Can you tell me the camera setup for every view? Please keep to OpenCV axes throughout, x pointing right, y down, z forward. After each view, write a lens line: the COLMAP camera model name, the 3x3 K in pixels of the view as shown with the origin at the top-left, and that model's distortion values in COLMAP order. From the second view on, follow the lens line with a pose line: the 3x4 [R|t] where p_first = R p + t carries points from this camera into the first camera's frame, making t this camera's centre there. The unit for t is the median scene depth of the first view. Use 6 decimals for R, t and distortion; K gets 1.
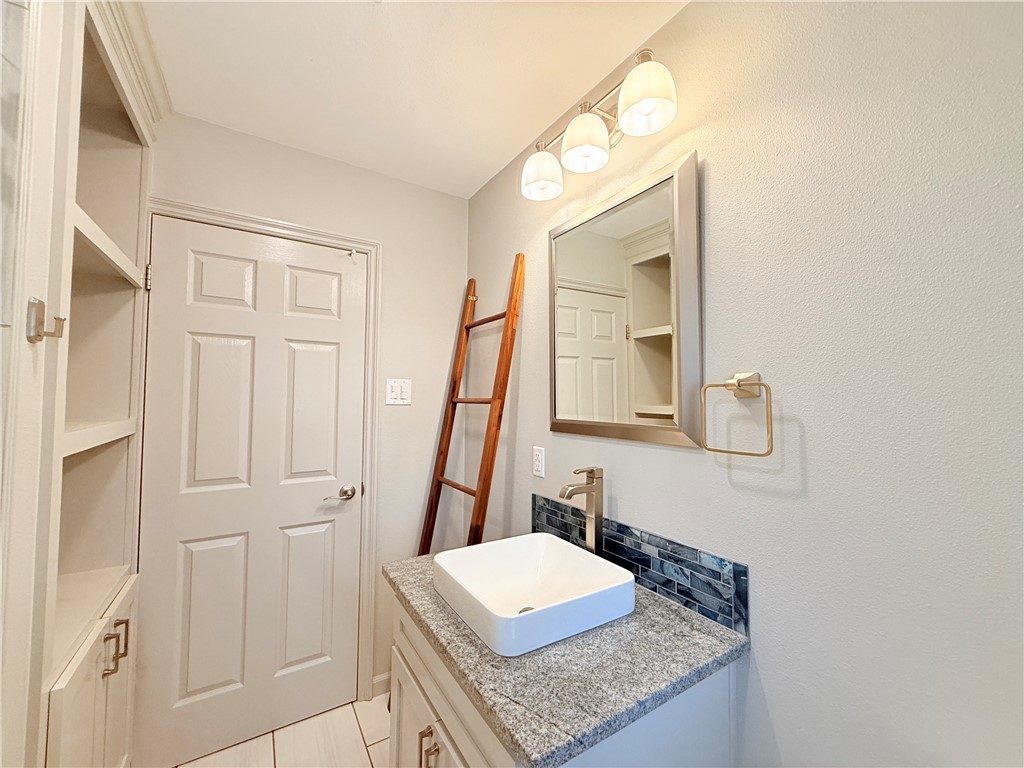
lens RADIAL K [[406.9, 0, 510.2], [0, 406.9, 384.6], [0, 0, 1]] dist [-0.000109, 0.000011]
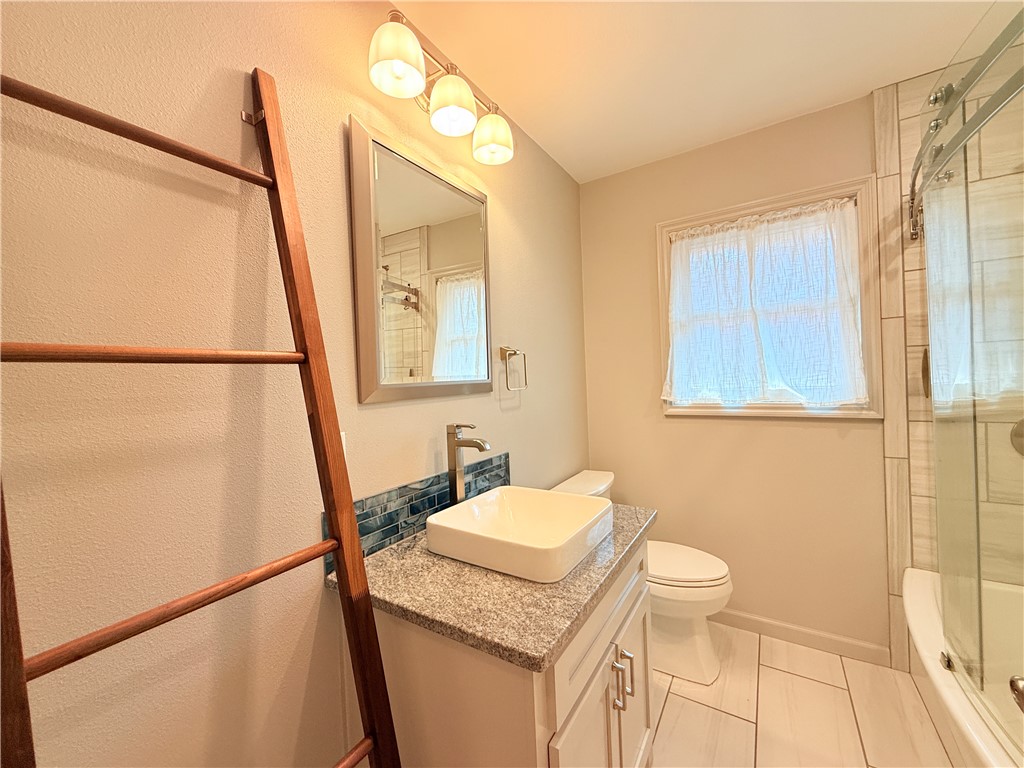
lens RADIAL K [[406.9, 0, 510.8], [0, 406.9, 378.6], [0, 0, 1]] dist [-0.000109, 0.000011]
pose [[-0.417750, -0.008355, 0.908523, -0.733364], [-0.007150, 0.999957, 0.005908, 0.070440], [-0.908534, -0.004028, -0.417792, 1.186761]]
